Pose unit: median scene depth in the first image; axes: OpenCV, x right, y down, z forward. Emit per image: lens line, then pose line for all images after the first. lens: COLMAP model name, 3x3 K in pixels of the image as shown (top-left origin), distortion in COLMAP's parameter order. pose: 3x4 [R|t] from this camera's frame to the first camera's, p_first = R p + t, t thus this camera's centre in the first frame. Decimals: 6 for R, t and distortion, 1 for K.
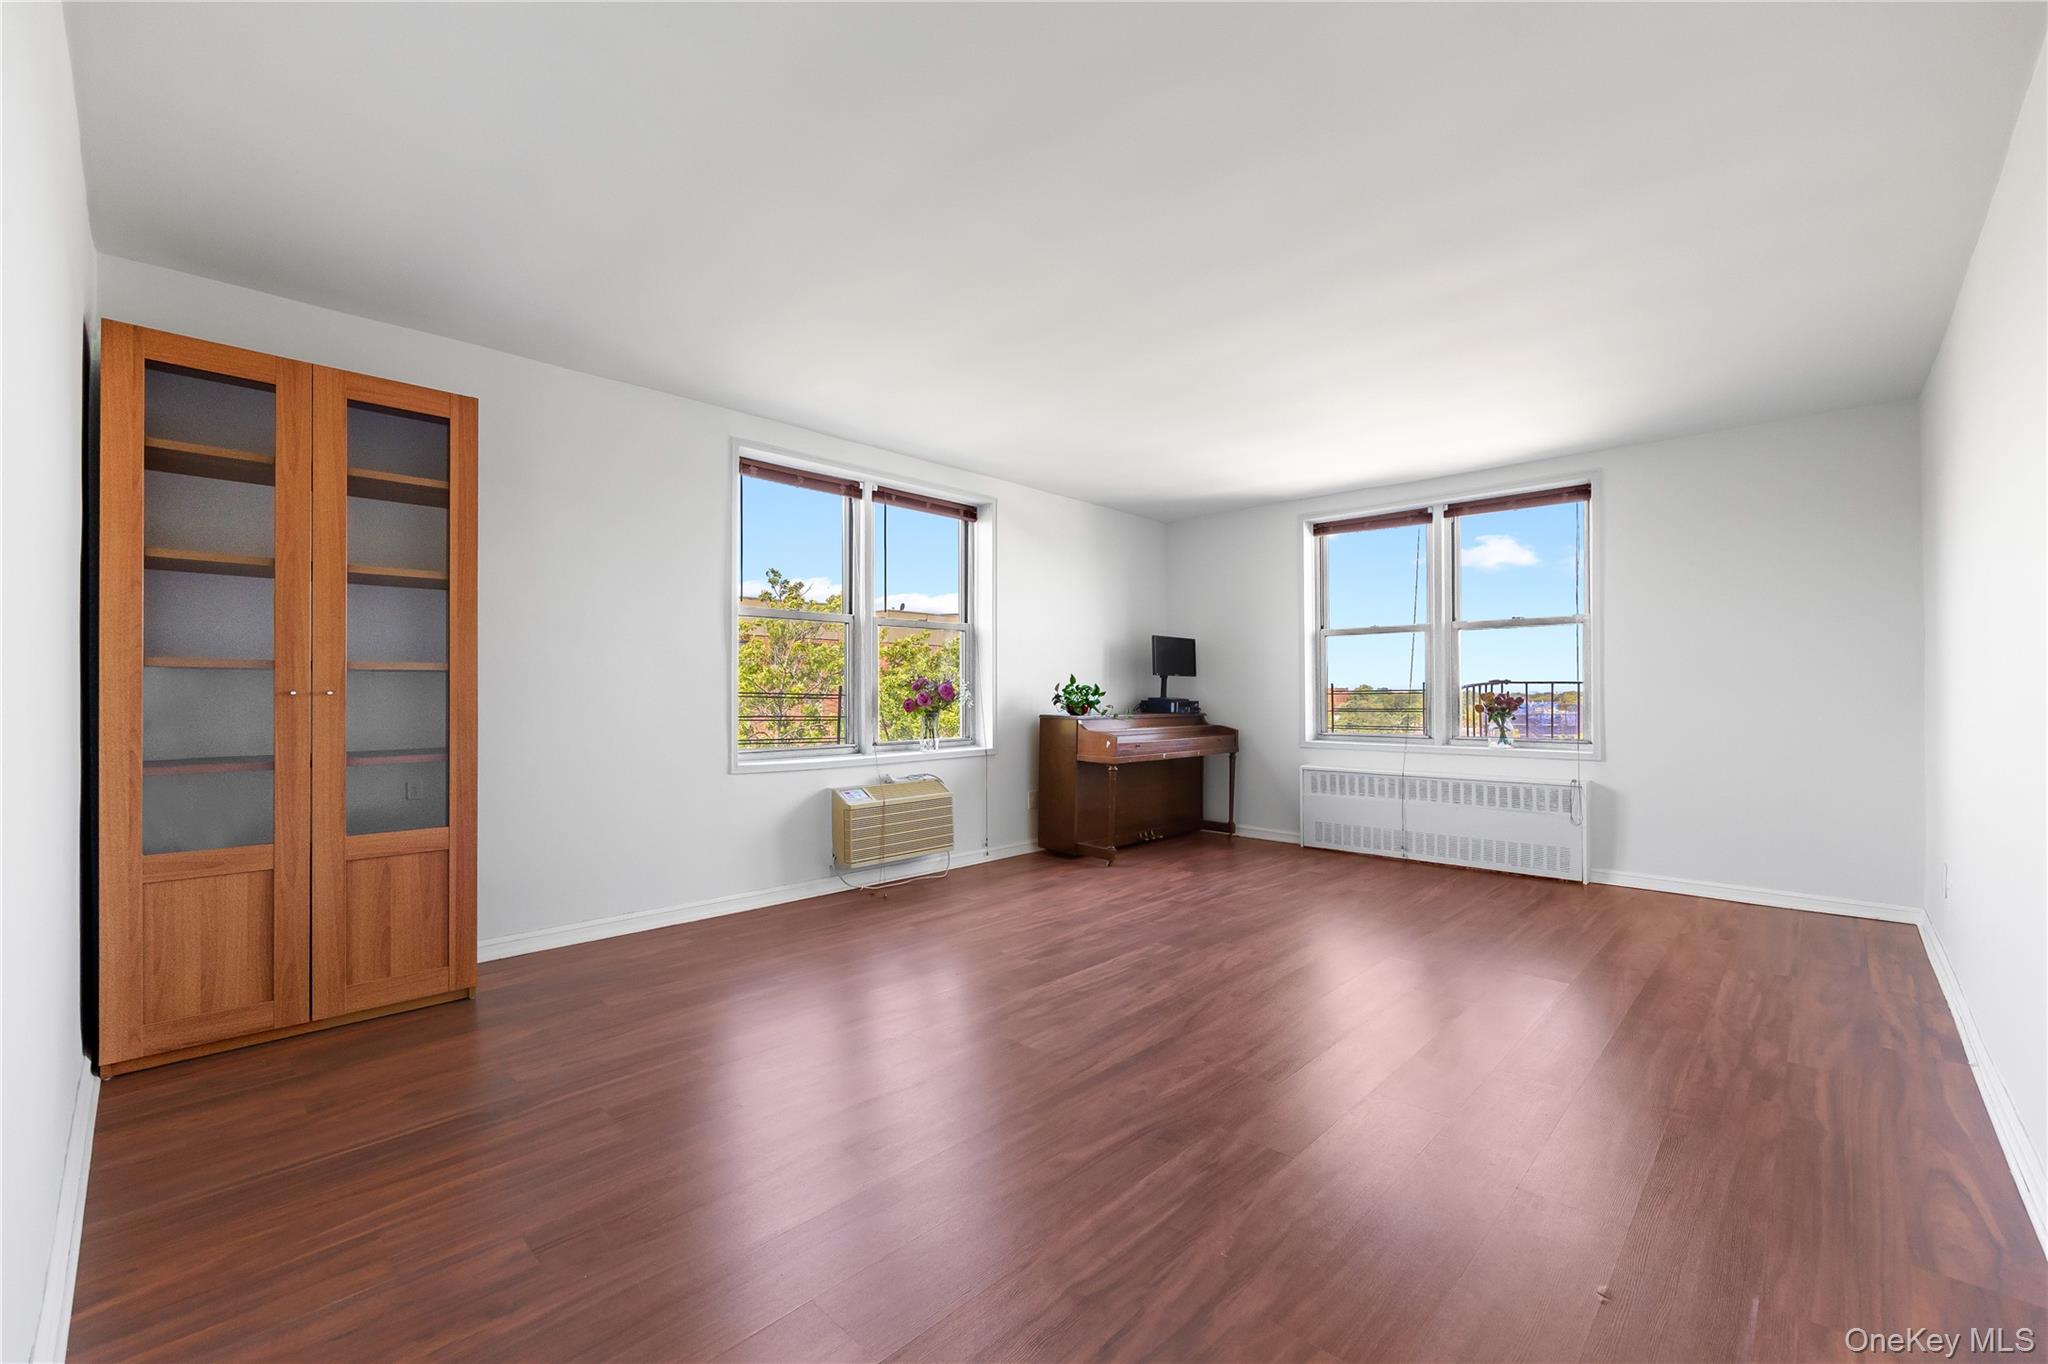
lens RADIAL K [[829.0, 0, 1025.2], [0, 829.0, 692.5], [0, 0, 1]] dist [0.001054, -0.000054]
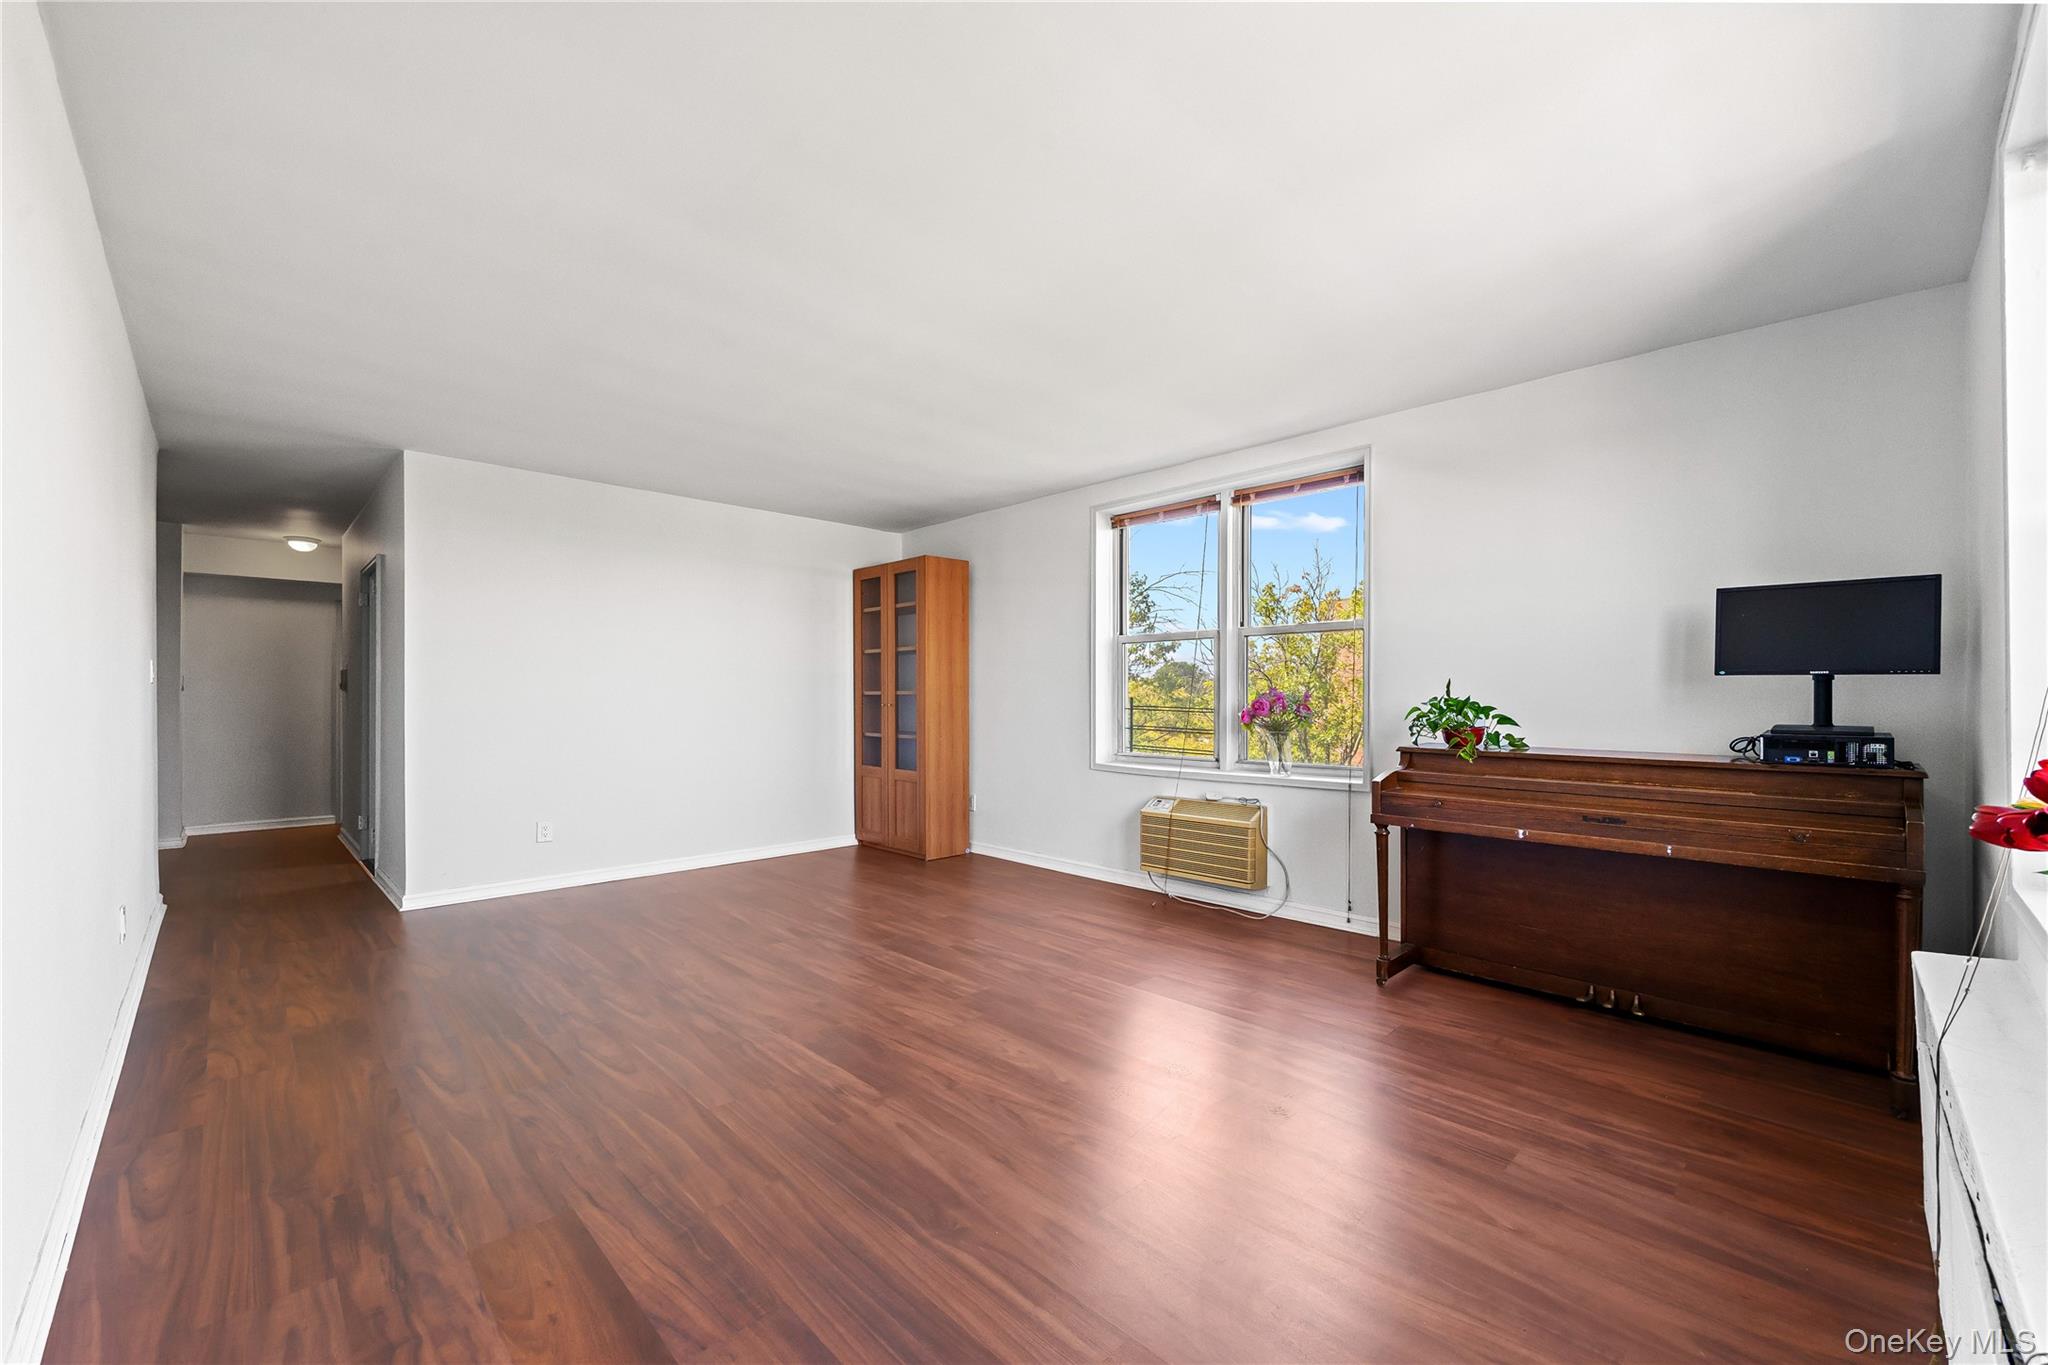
lens RADIAL K [[829.0, 0, 1025.2], [0, 829.0, 693.0], [0, 0, 1]] dist [0.001054, -0.000054]
pose [[-0.035196, -0.006096, -0.999362, 1.190372], [0.001207, 0.999980, -0.006143, -0.016408], [0.999380, -0.001423, -0.035188, 1.197872]]
